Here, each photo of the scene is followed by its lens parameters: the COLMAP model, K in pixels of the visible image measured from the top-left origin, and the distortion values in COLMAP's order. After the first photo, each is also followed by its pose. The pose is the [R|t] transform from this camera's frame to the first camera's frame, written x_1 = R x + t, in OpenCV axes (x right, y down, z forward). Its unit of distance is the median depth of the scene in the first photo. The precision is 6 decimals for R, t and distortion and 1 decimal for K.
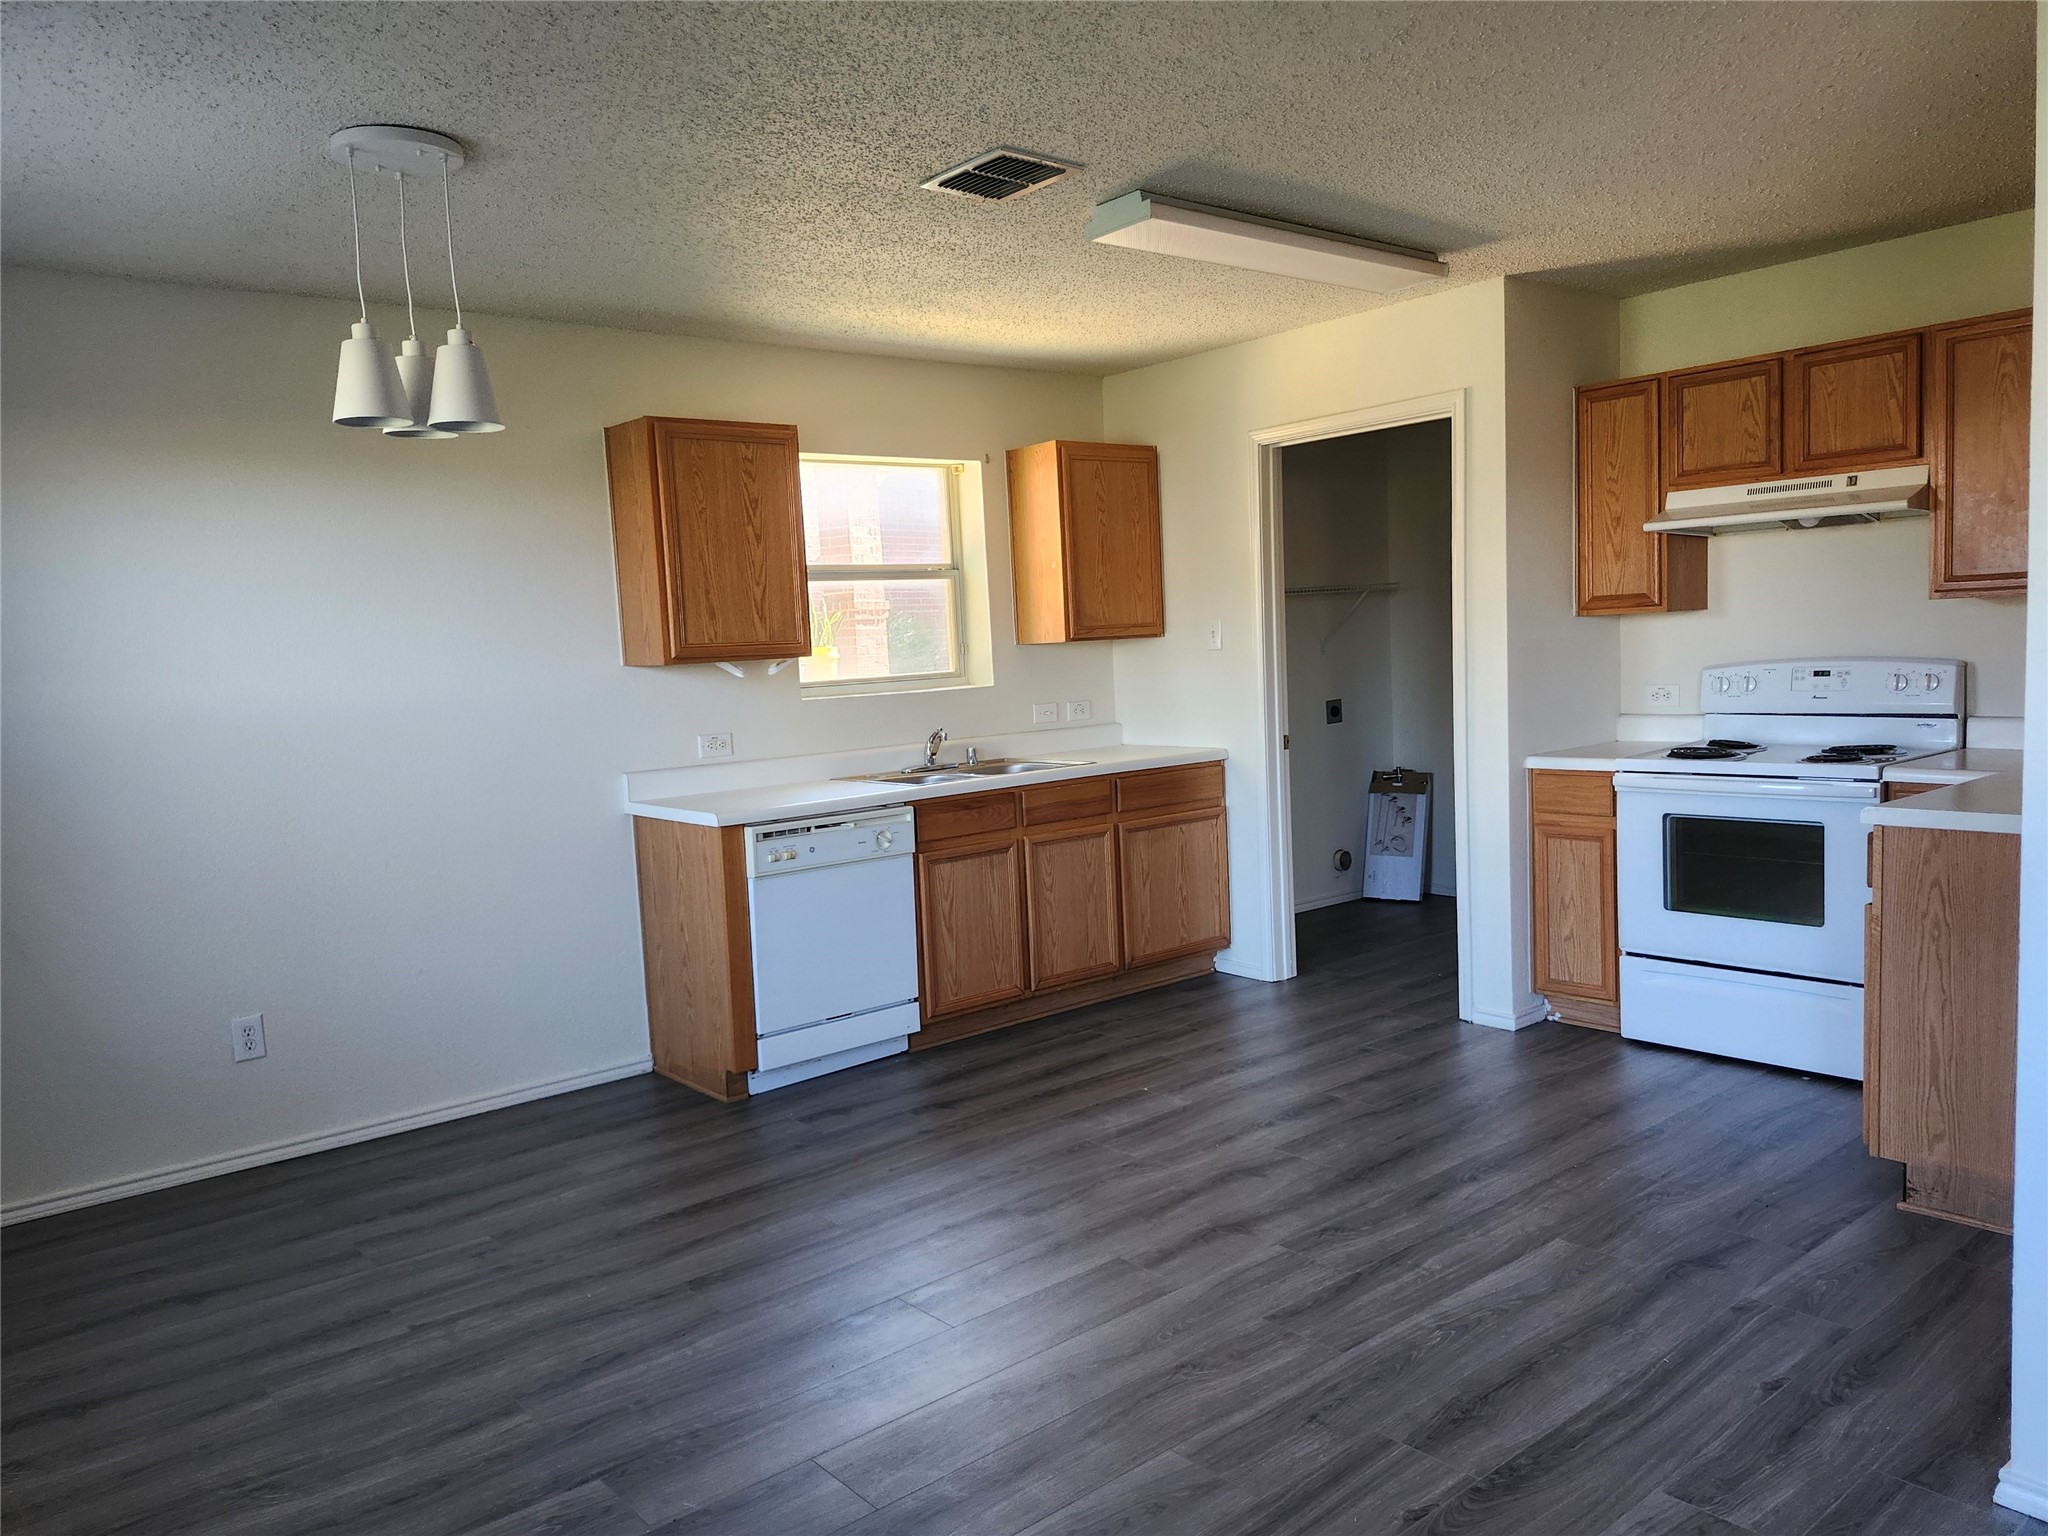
lens RADIAL K [[1480.1, 0, 1024.0], [0, 1480.1, 768.0], [0, 0, 1]] dist [0.098070, -0.141853]
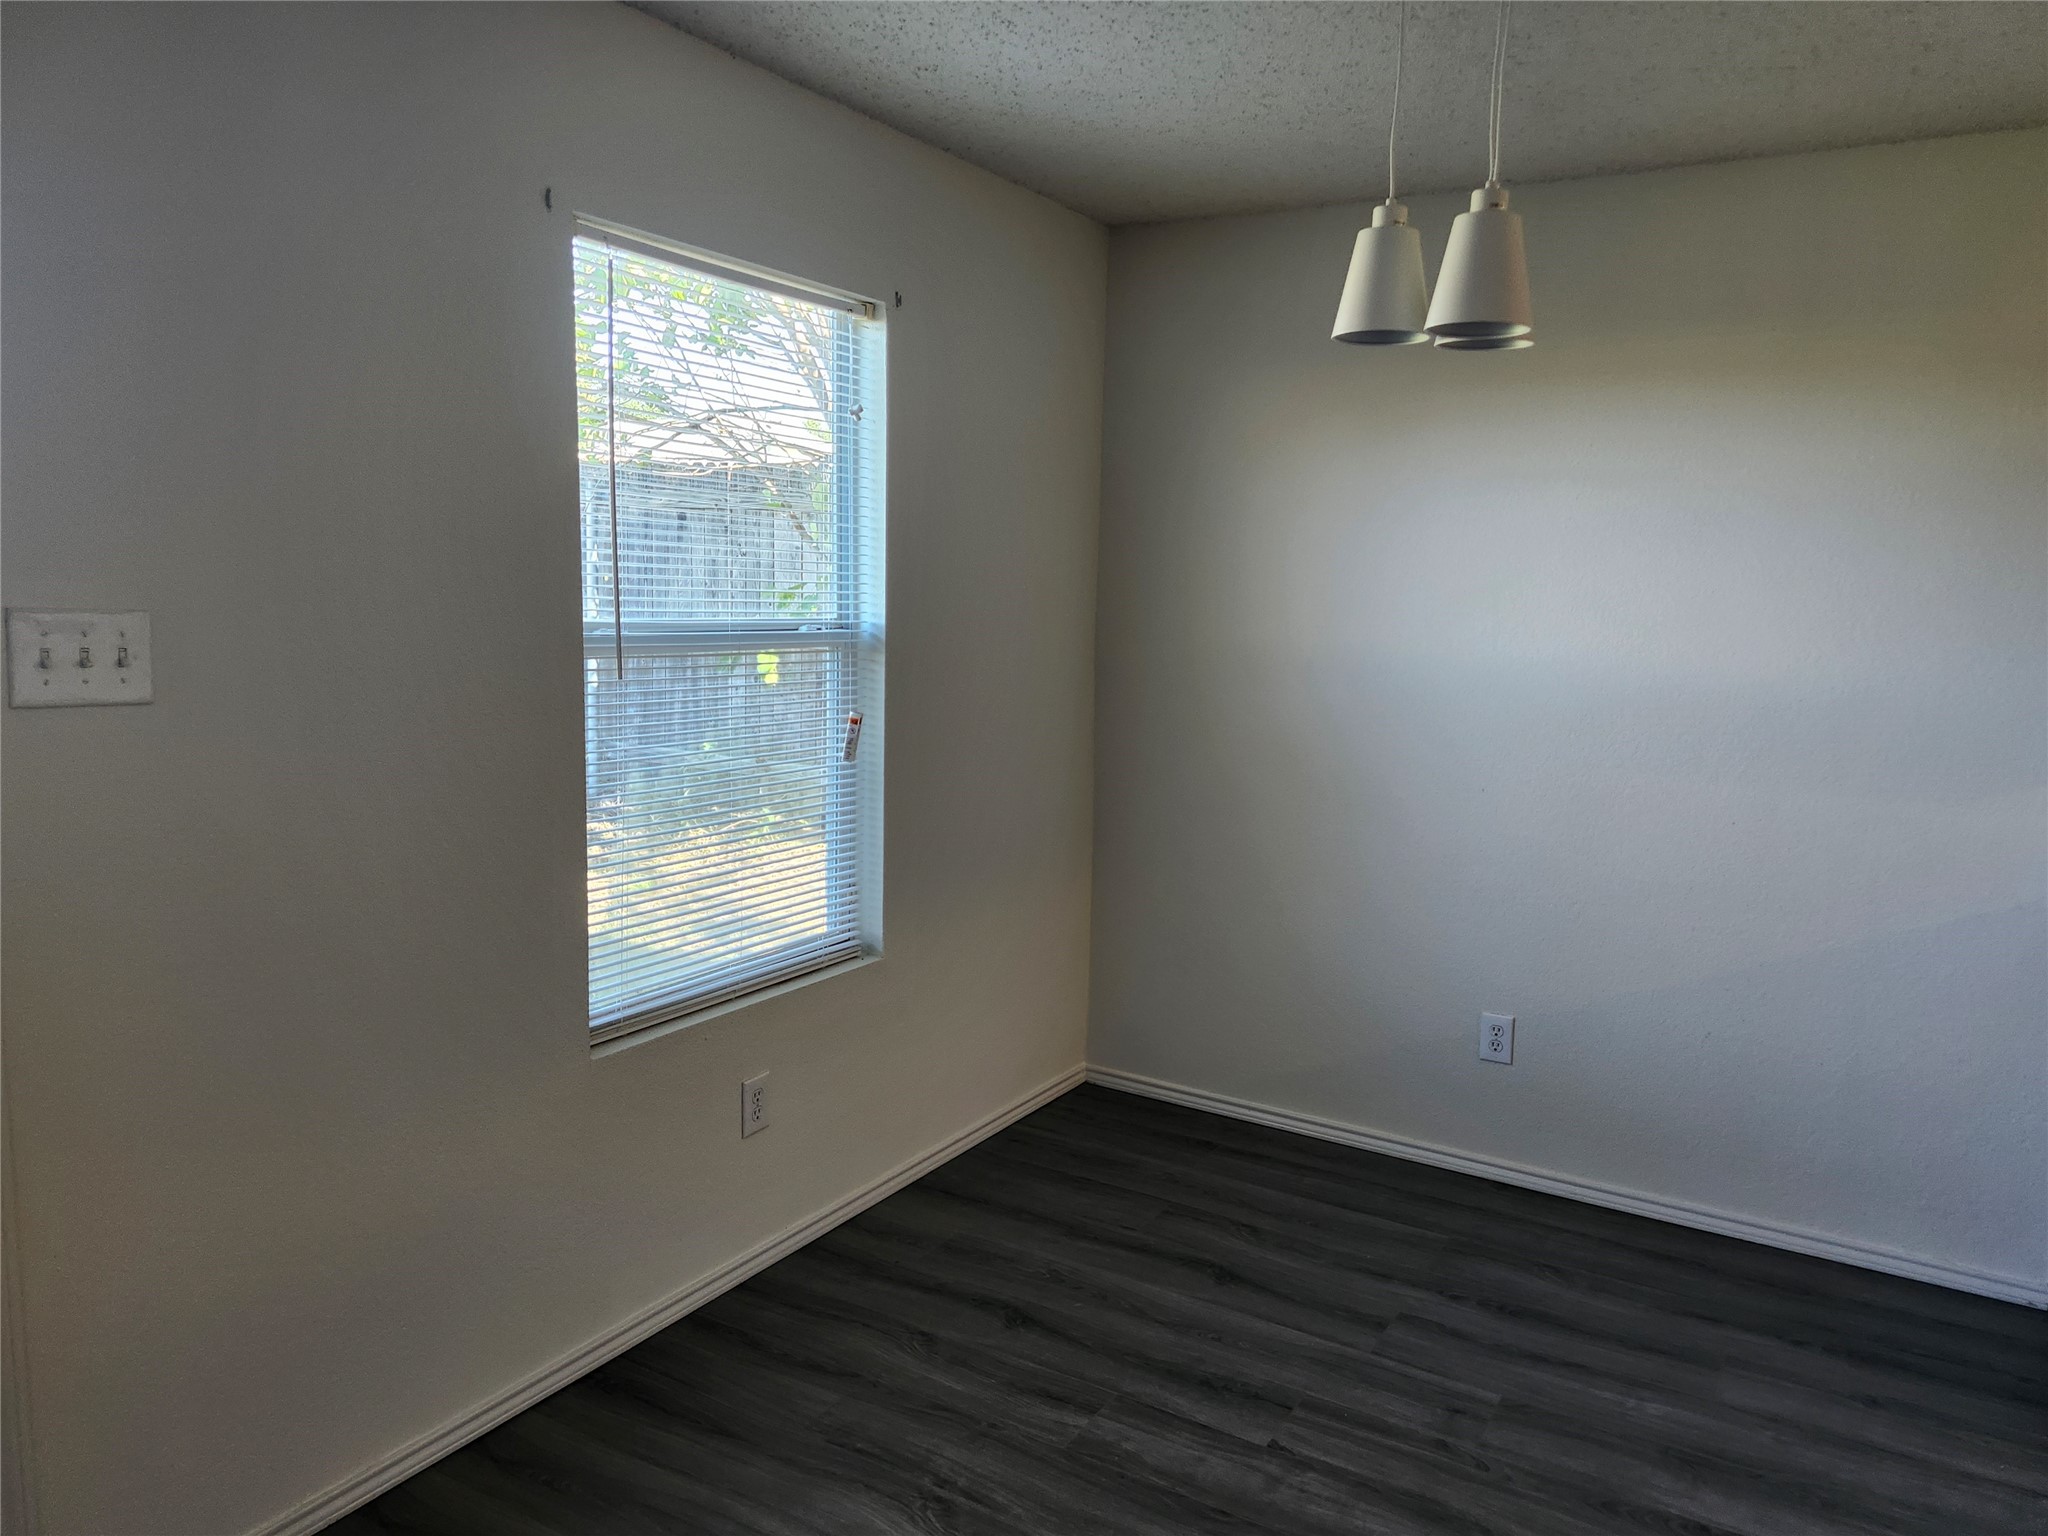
lens RADIAL K [[1480.1, 0, 1024.0], [0, 1480.1, 768.0], [0, 0, 1]] dist [0.098070, -0.141853]
pose [[0.356559, 0.191042, -0.914532, 0.200621], [-0.142662, 0.978524, 0.148788, -0.083761], [0.923316, 0.077418, 0.376156, 0.462997]]
